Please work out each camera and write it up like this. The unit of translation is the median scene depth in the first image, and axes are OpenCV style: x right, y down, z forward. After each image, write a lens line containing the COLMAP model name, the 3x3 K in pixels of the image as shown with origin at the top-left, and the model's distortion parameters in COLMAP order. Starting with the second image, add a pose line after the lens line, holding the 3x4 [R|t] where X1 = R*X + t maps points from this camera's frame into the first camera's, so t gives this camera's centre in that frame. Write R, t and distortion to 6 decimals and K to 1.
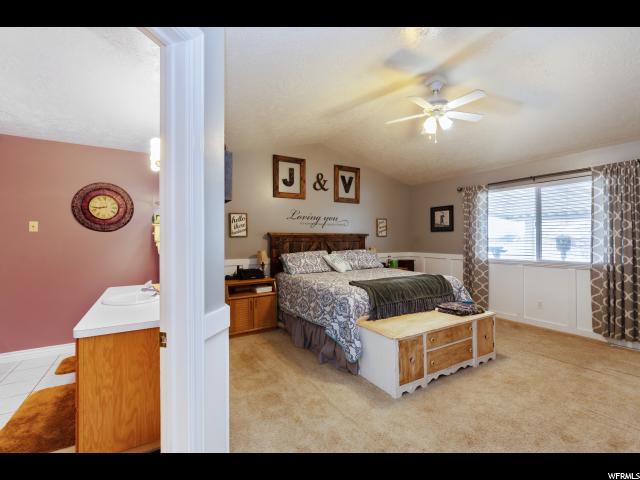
lens RADIAL K [[281.1, 0, 316.0], [0, 281.1, 238.1], [0, 0, 1]] dist [-0.000948, -0.000821]
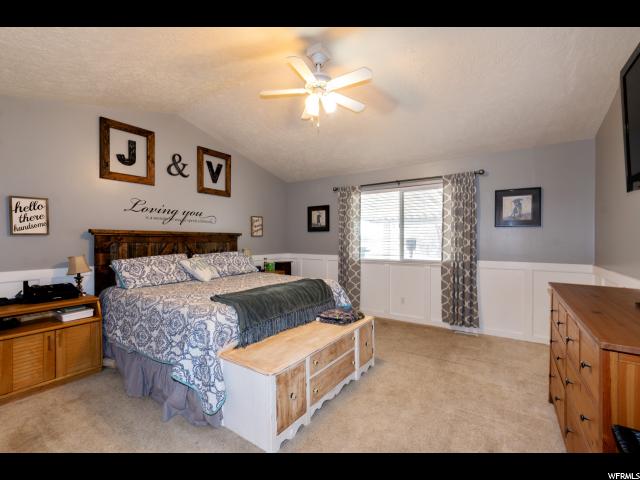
lens RADIAL K [[281.1, 0, 318.8], [0, 281.1, 239.8], [0, 0, 1]] dist [-0.000948, -0.000821]
pose [[0.904465, 0.002039, 0.426542, 0.054740], [-0.003419, 0.999991, 0.002470, 0.003473], [-0.426533, -0.003692, 0.904464, 0.195106]]
